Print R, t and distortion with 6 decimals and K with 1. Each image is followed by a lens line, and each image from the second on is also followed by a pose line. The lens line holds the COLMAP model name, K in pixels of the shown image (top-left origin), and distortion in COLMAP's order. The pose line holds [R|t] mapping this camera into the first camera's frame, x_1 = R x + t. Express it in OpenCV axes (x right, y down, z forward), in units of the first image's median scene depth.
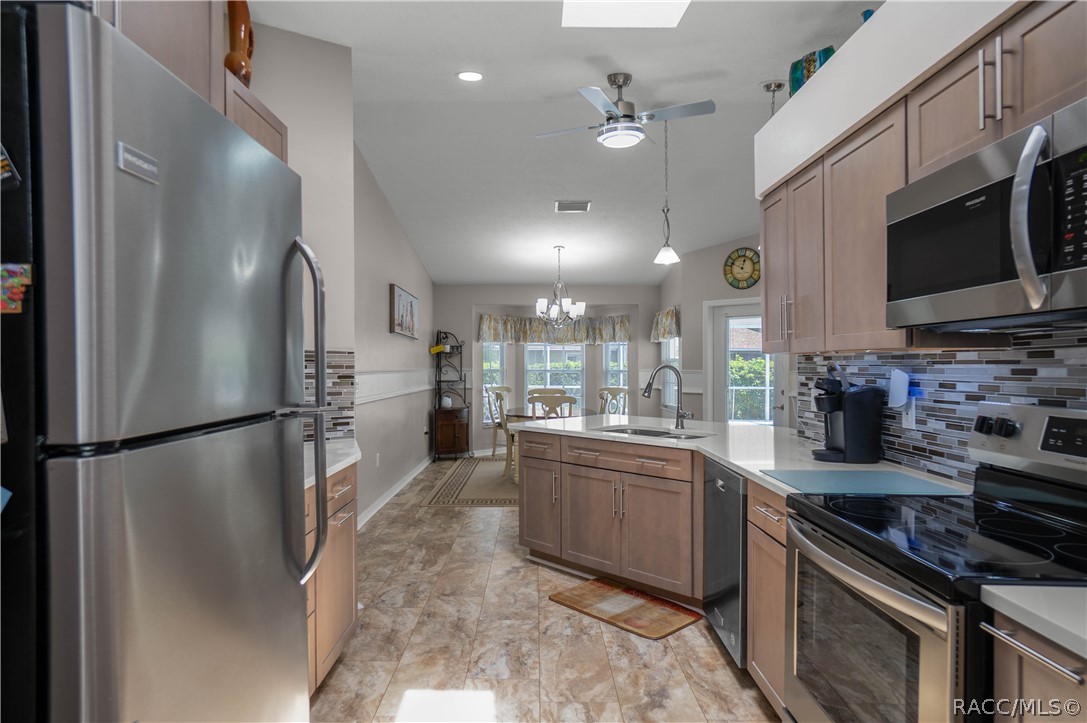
lens RADIAL K [[635.1, 0, 532.1], [0, 635.1, 370.2], [0, 0, 1]] dist [-0.047065, 0.000300]
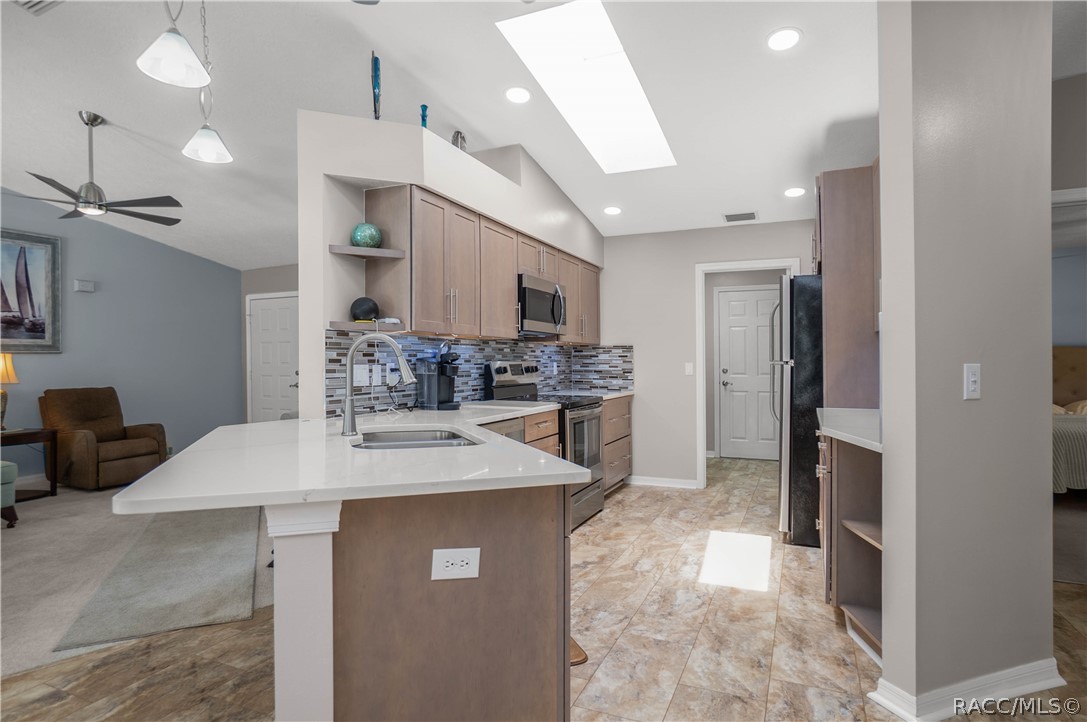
lens RADIAL K [[599.6, 0, 534.4], [0, 599.6, 344.6], [0, 0, 1]] dist [-0.016627, 0.001233]
pose [[-0.914177, 0.012311, 0.405128, -0.250089], [0.004763, 0.999796, -0.019633, 0.021876], [-0.405287, -0.016018, -0.914049, 2.096210]]
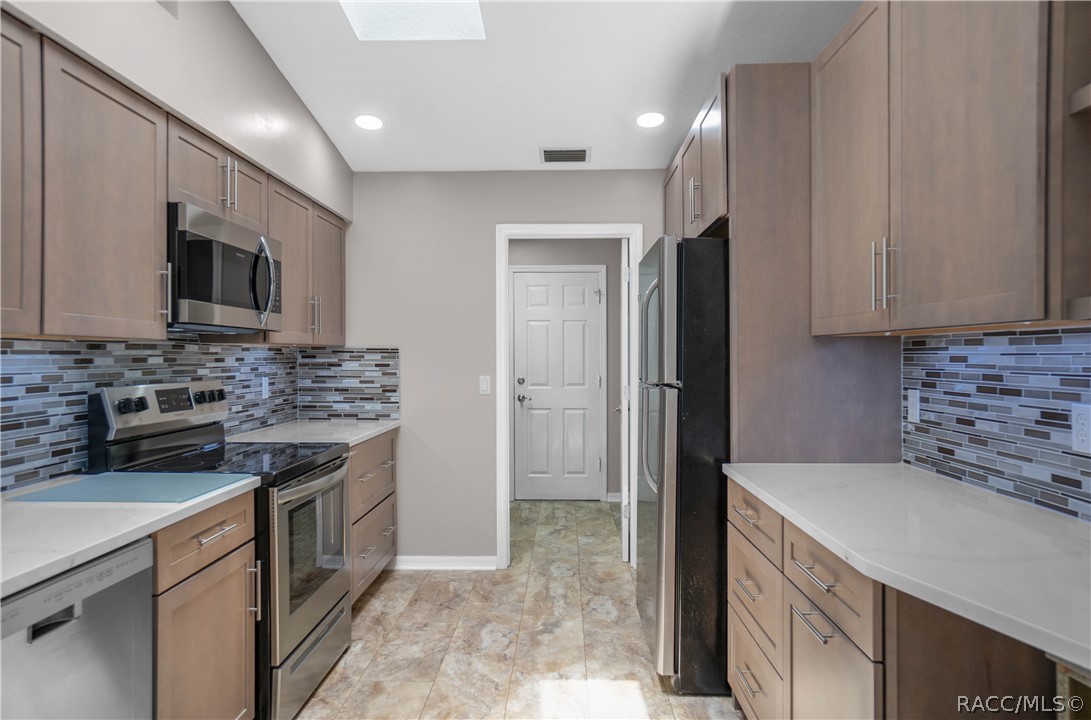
lens RADIAL K [[676.4, 0, 525.6], [0, 676.4, 346.8], [0, 0, 1]] dist [-0.022759, 0.025364]
pose [[-0.998872, 0.001197, 0.047471, -0.058414], [0.000989, 0.999990, -0.004415, -0.011955], [-0.047475, -0.004363, -0.998863, 1.492223]]
